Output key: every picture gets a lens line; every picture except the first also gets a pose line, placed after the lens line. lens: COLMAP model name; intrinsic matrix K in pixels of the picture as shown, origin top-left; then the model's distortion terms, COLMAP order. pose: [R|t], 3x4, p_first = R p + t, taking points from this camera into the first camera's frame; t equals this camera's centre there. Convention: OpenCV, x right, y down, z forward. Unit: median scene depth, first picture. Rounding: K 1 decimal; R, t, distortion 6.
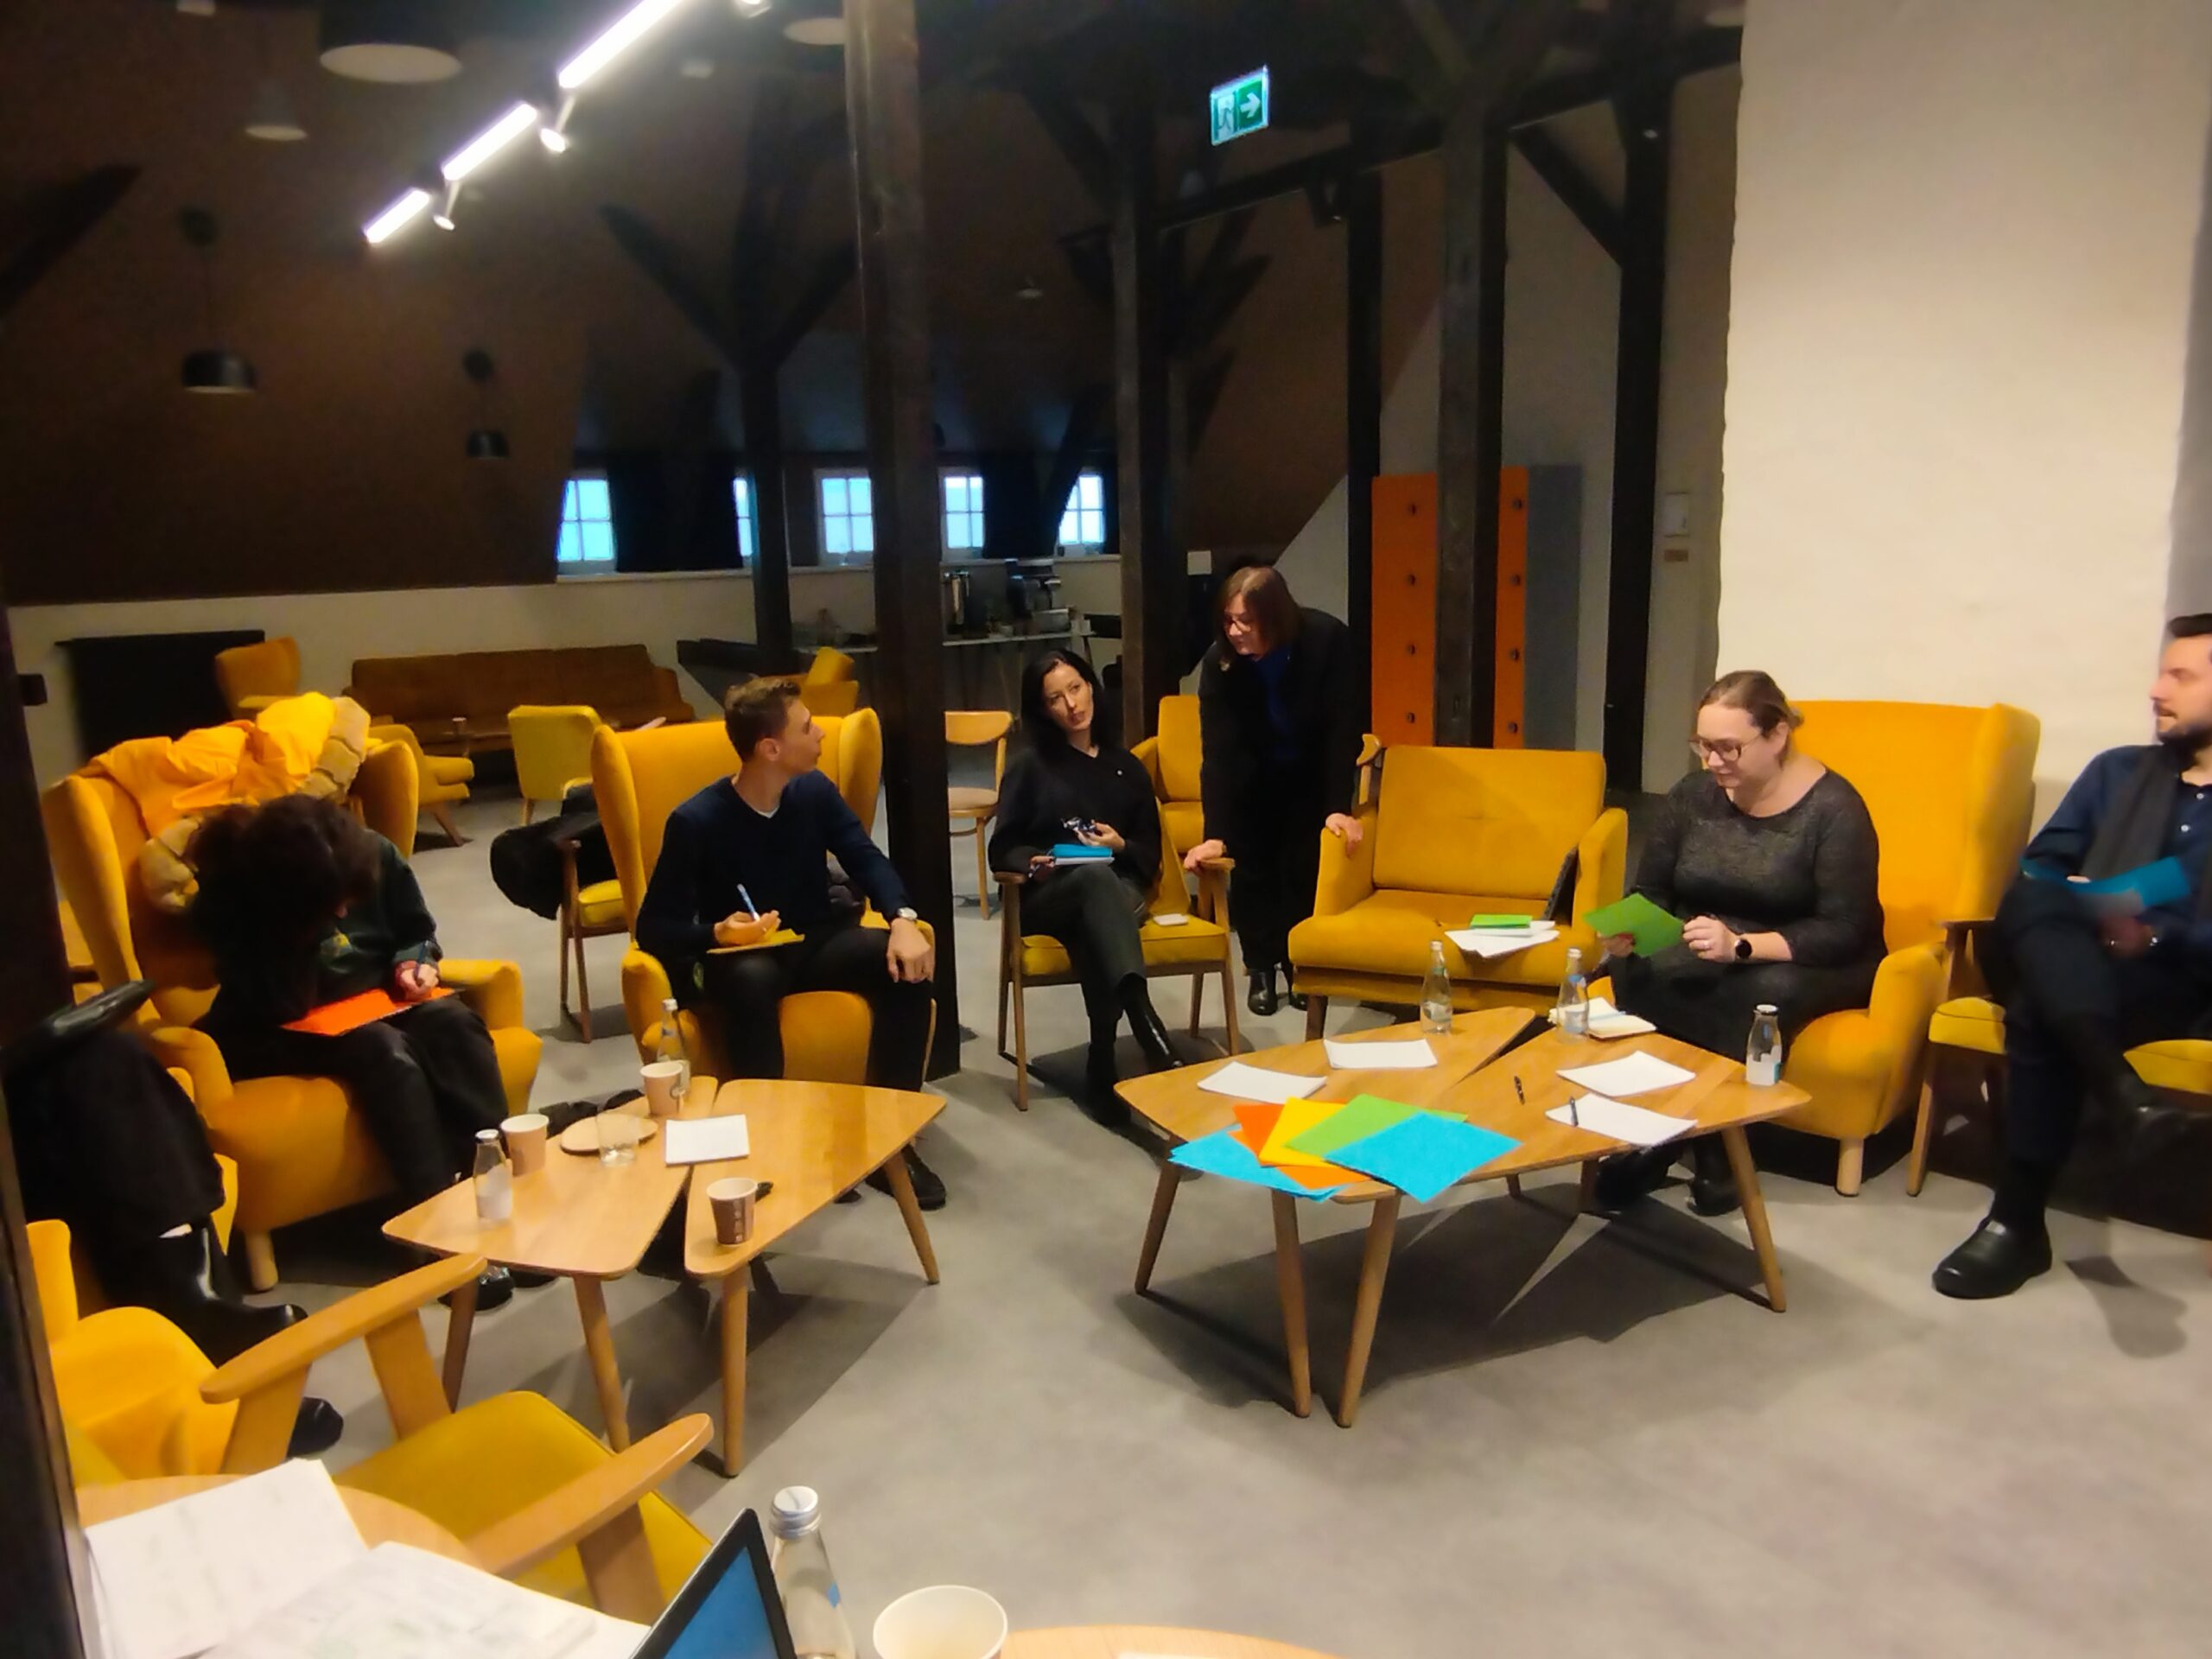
lens RADIAL K [[1574.6, 0, 1106.0], [0, 1574.6, 829.5], [0, 0, 1]] dist [-0.001703, -0.006849]
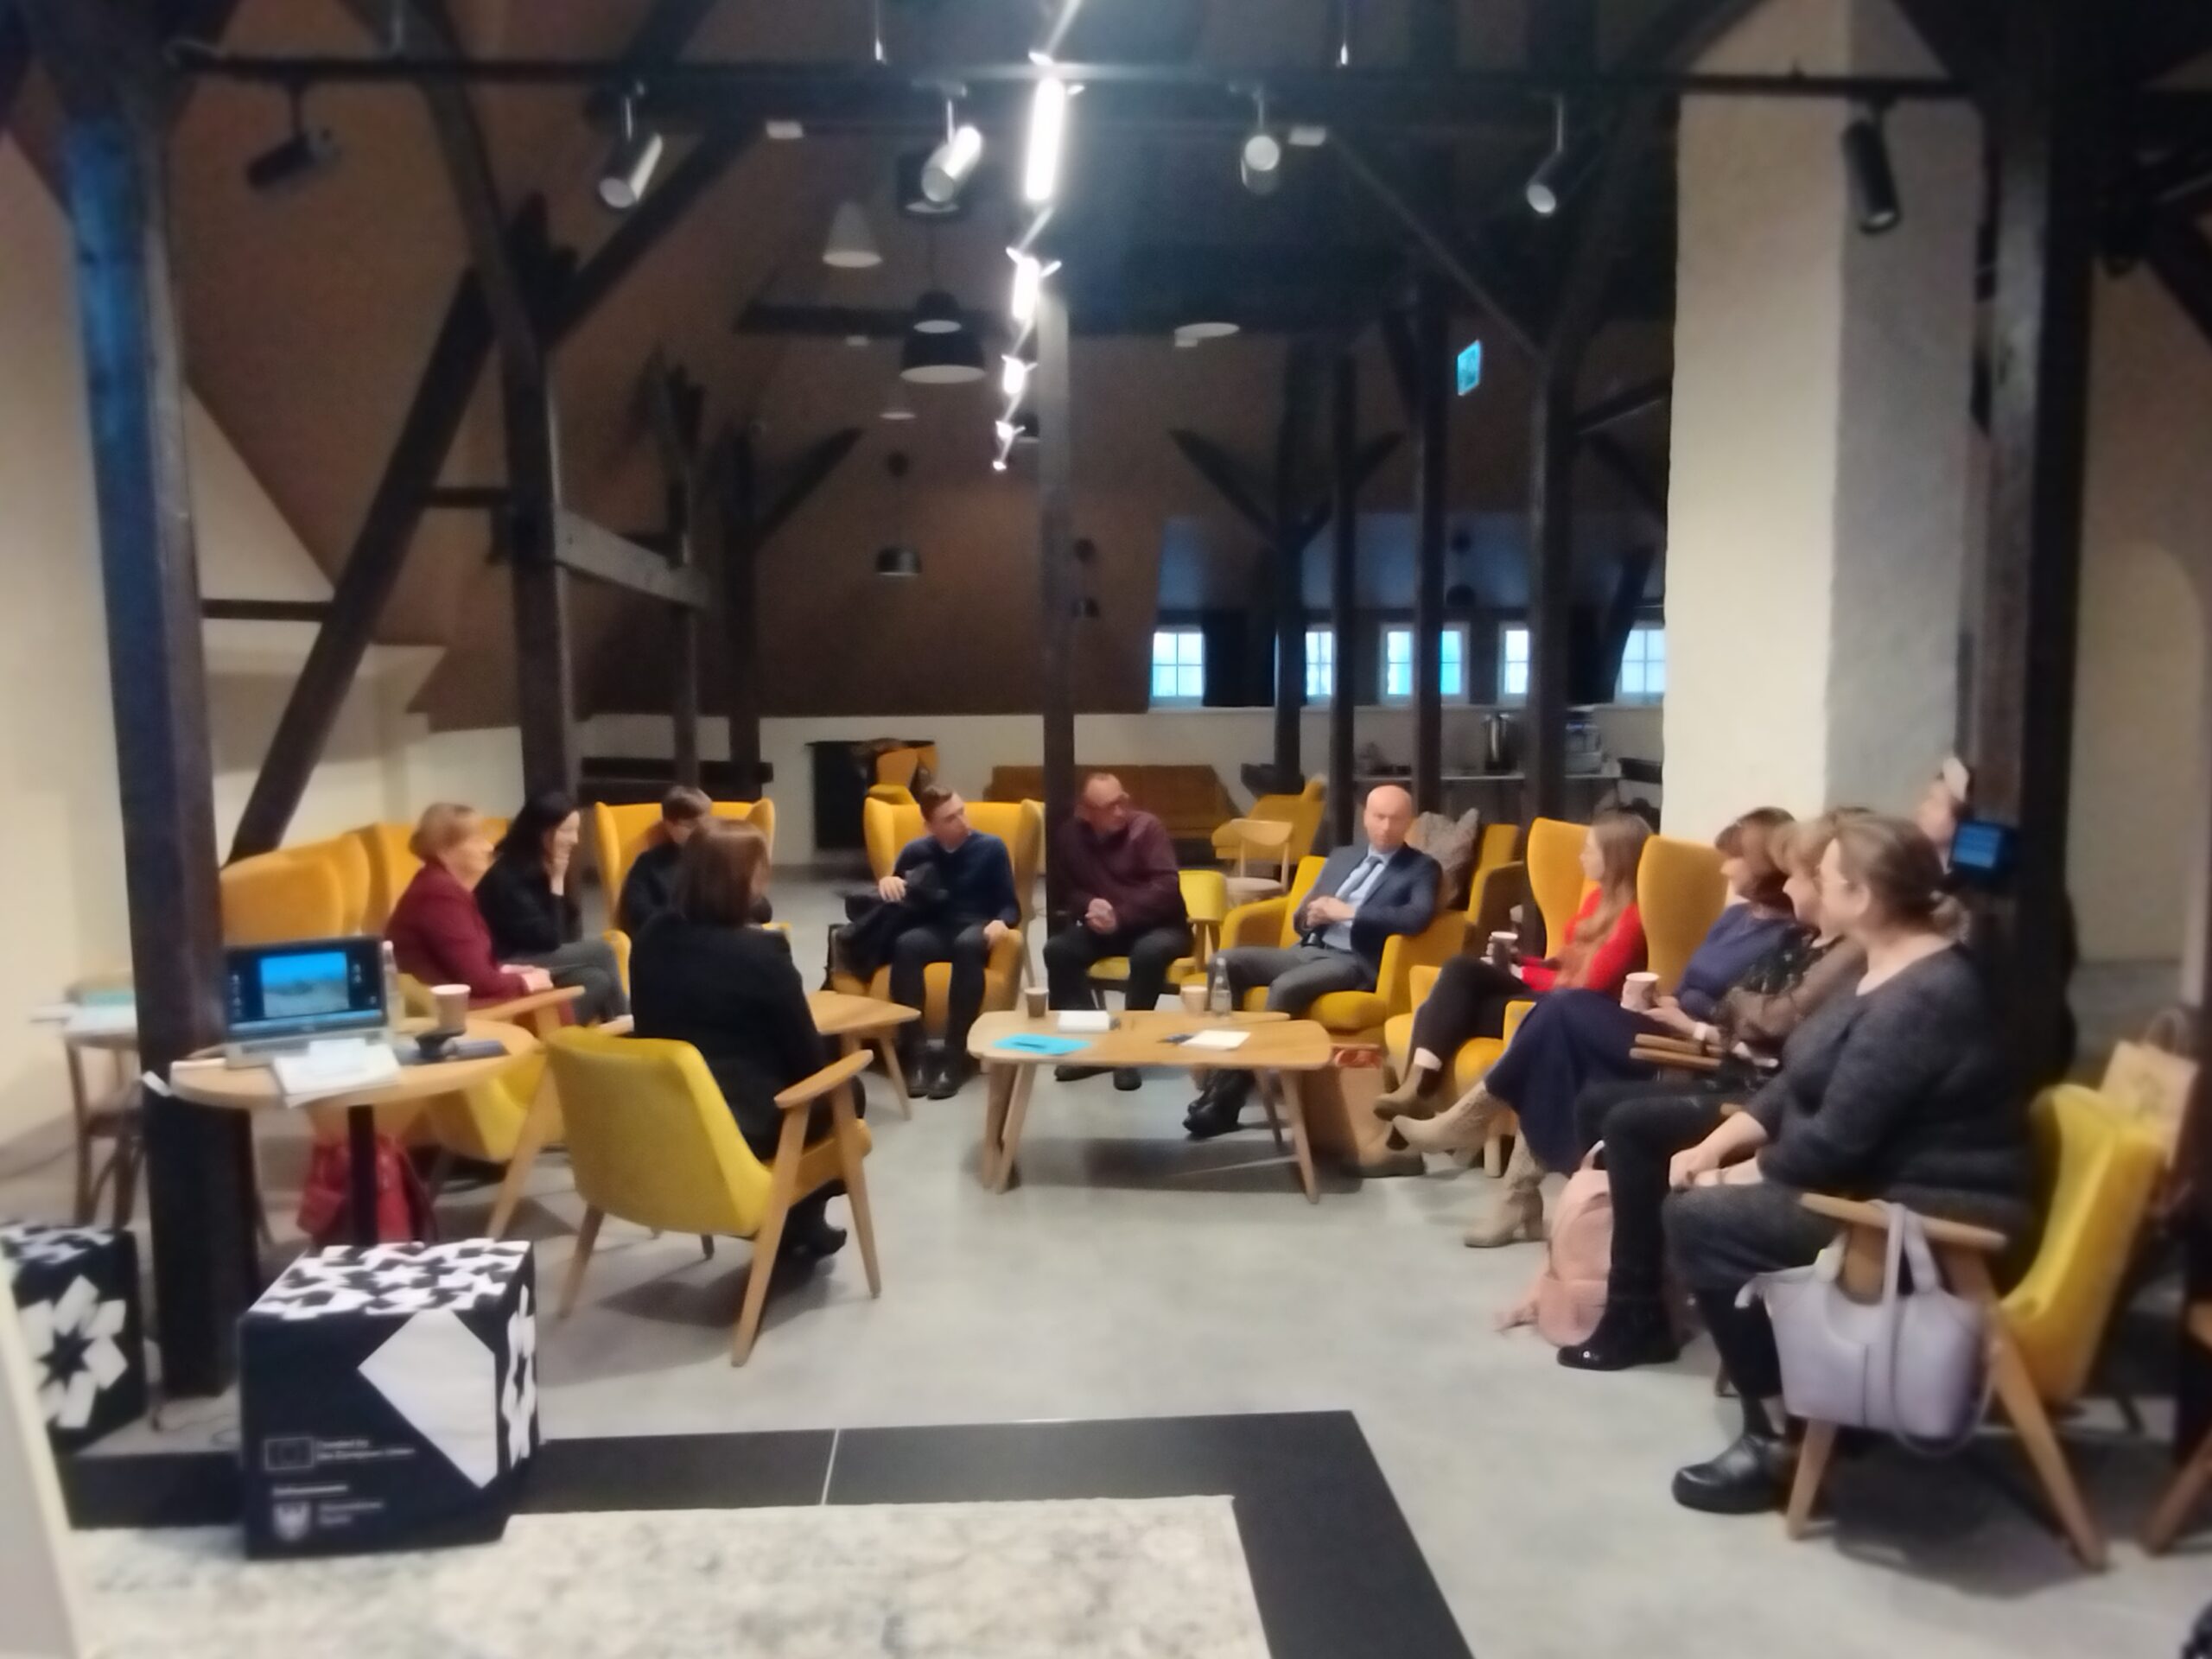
lens RADIAL K [[1577.4, 0, 1106.0], [0, 1577.4, 829.5], [0, 0, 1]] dist [-0.006961, -0.007201]
pose [[0.876955, 0.066886, -0.475895, 0.231634], [-0.106665, 0.992657, -0.057041, 0.011774], [0.468586, 0.100784, 0.877650, -0.119334]]
